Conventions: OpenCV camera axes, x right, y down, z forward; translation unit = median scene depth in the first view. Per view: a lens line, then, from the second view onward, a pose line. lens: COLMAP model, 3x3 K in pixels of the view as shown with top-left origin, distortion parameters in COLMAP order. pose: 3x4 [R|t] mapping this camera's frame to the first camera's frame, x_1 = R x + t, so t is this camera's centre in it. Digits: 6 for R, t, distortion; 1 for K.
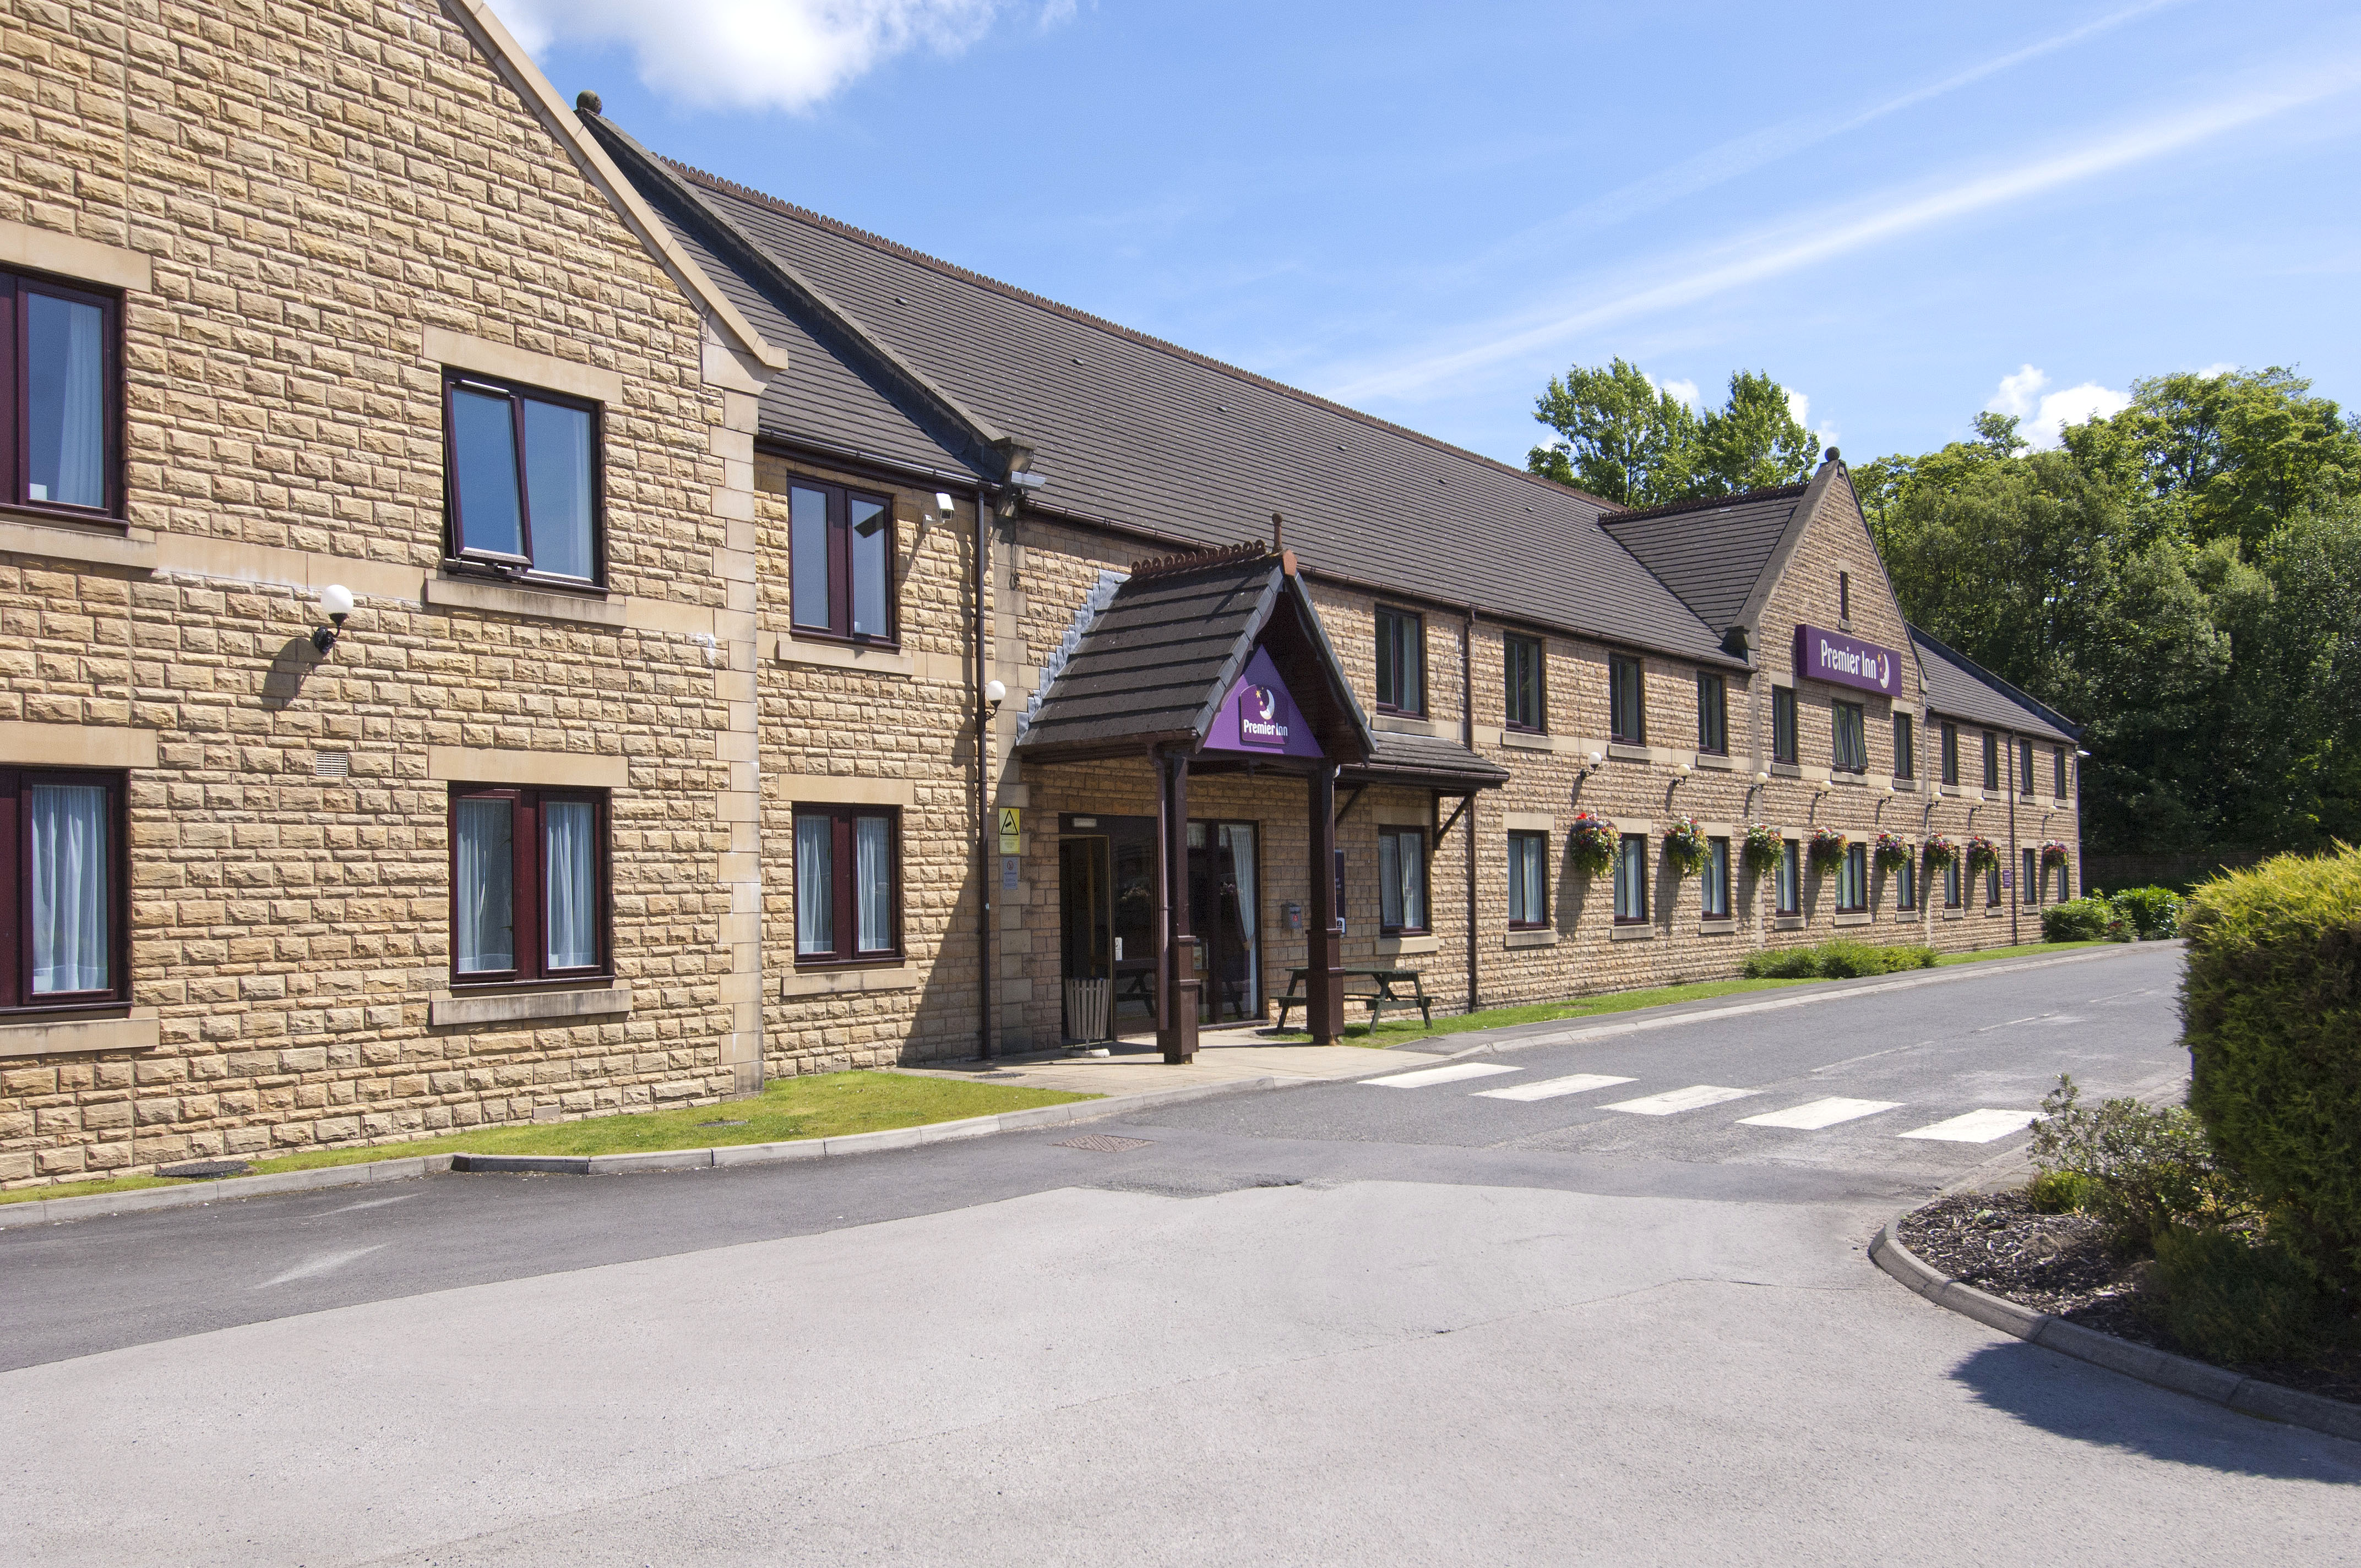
lens RADIAL K [[1906.7, 0, 1174.7], [0, 1906.7, 764.5], [0, 0, 1]] dist [-0.003759, -0.003711]
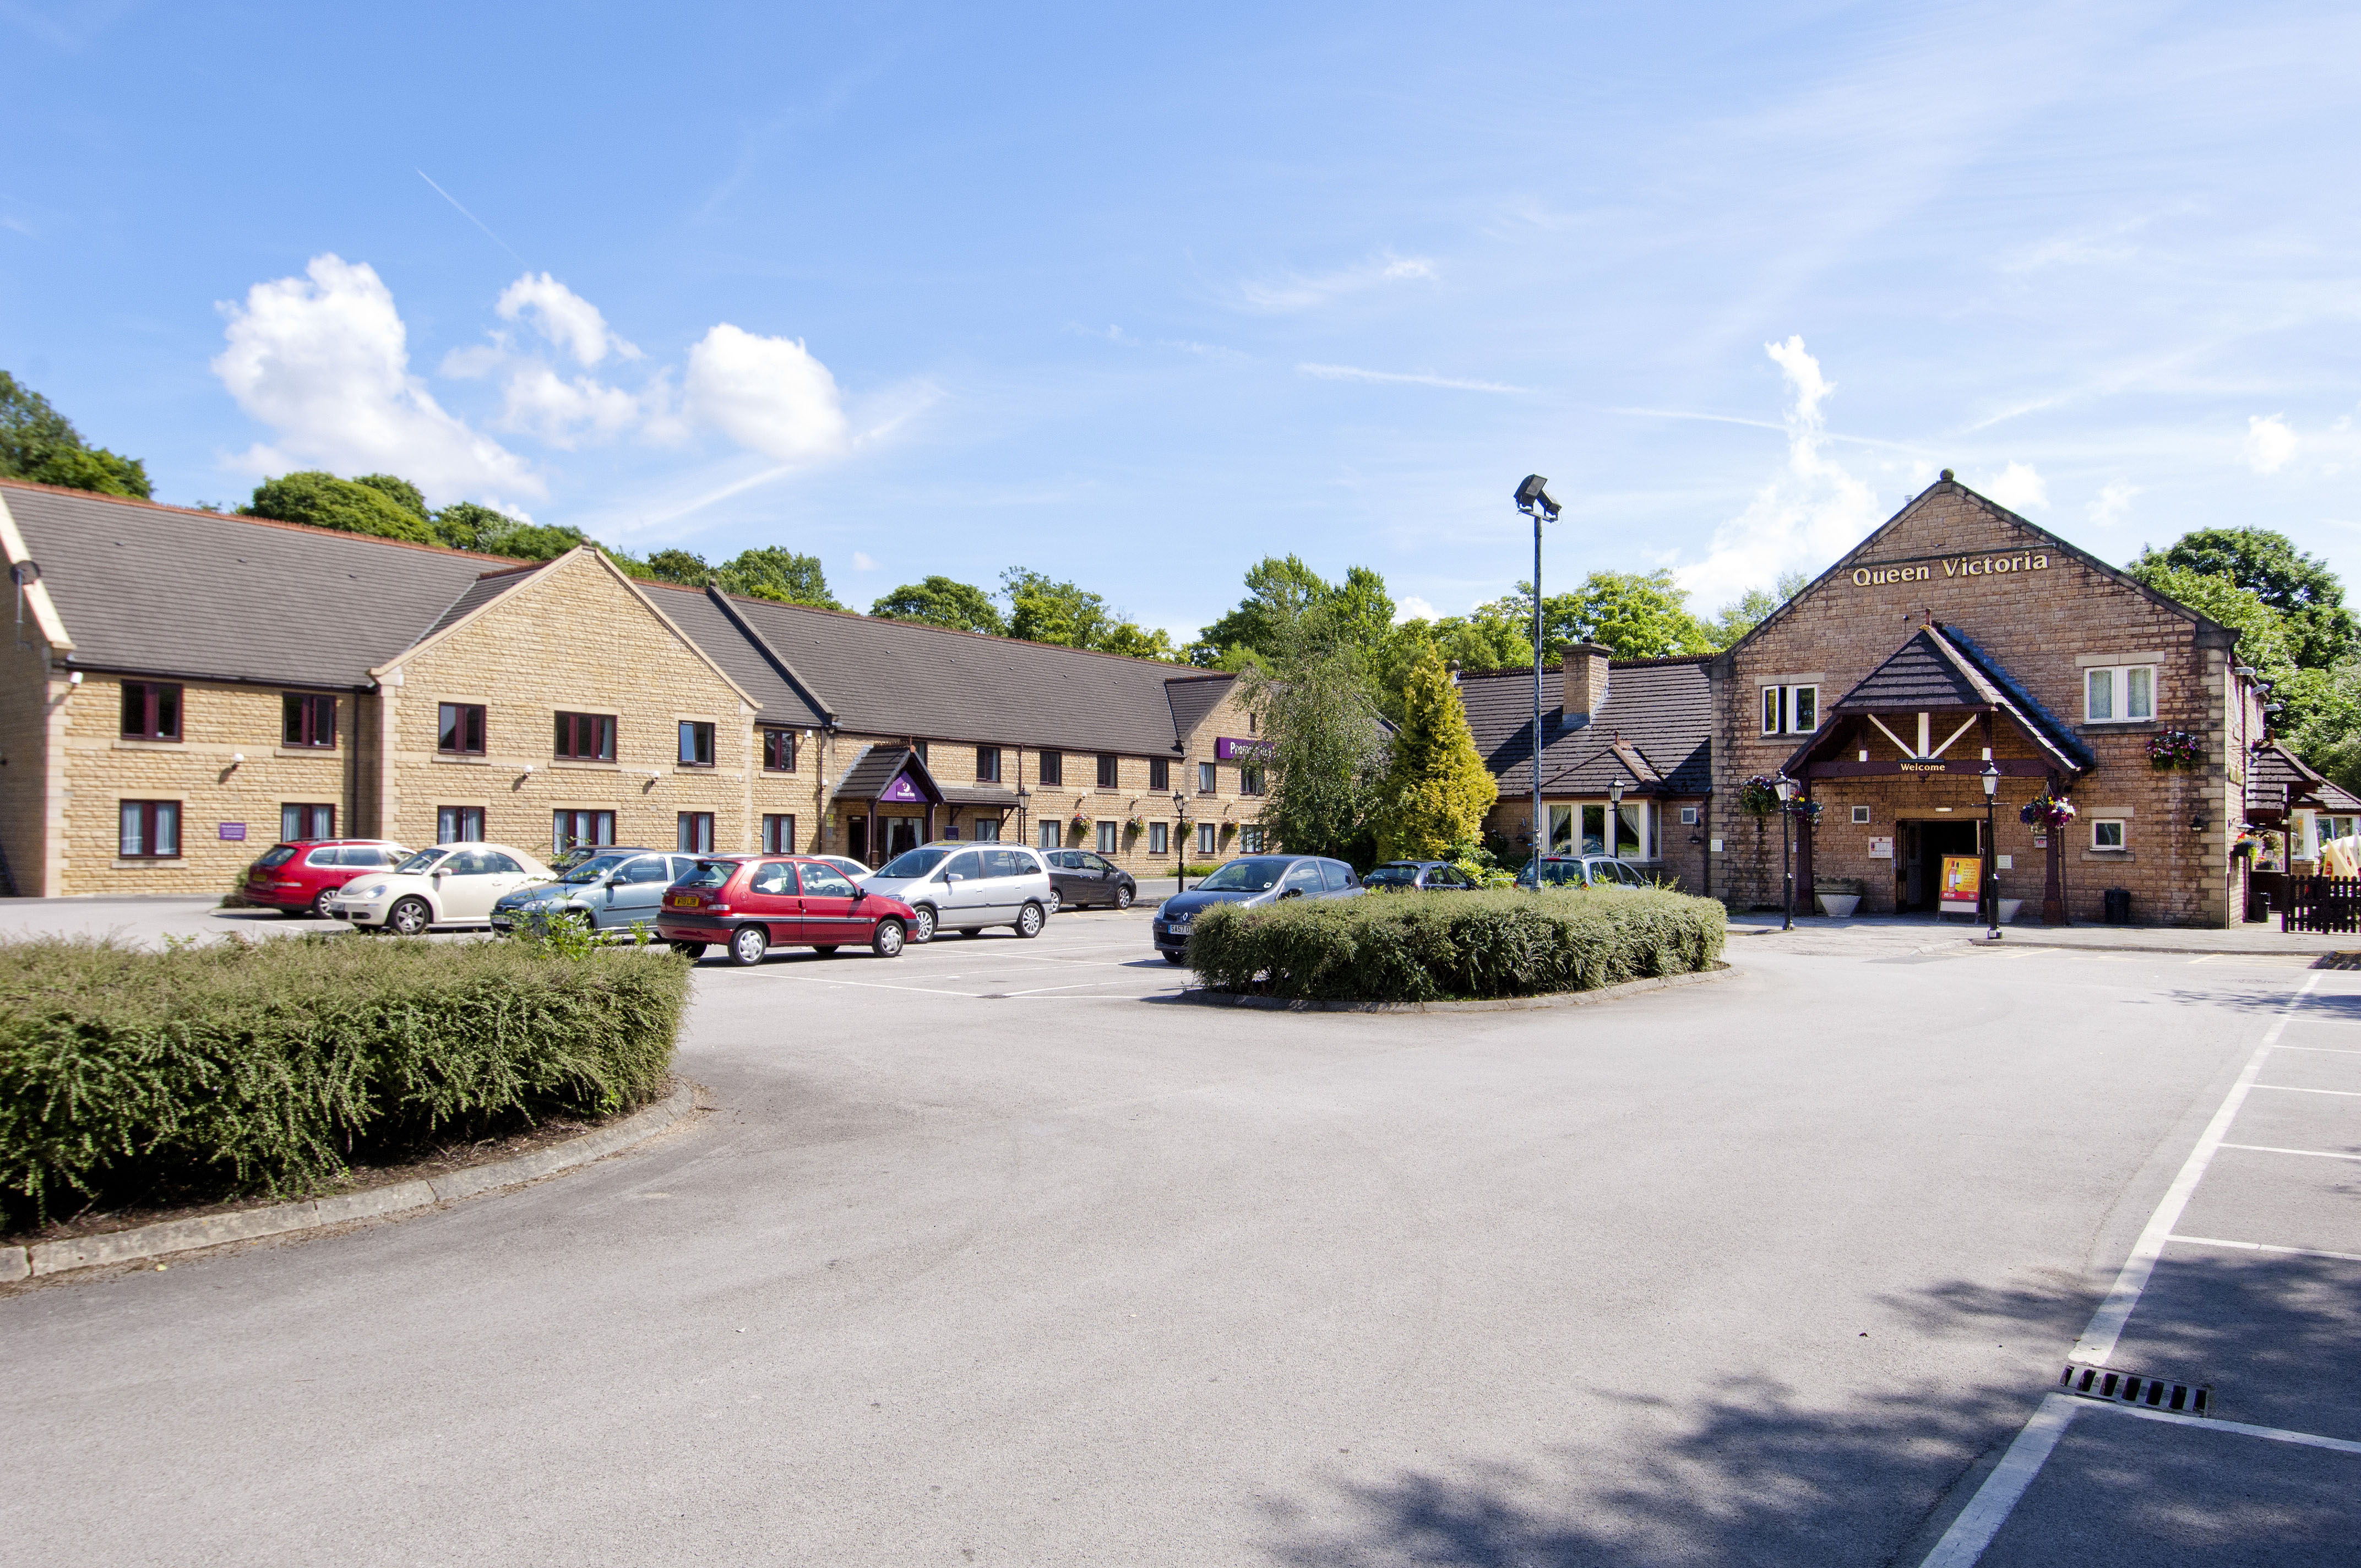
lens RADIAL K [[1461.1, 0, 1189.7], [0, 1461.1, 780.0], [0, 0, 1]] dist [-0.001149, -0.000338]
pose [[0.999134, 0.041464, -0.003334, 0.549893], [-0.041303, 0.998386, 0.038982, -0.162708], [0.004945, -0.038811, 0.999234, -1.603184]]
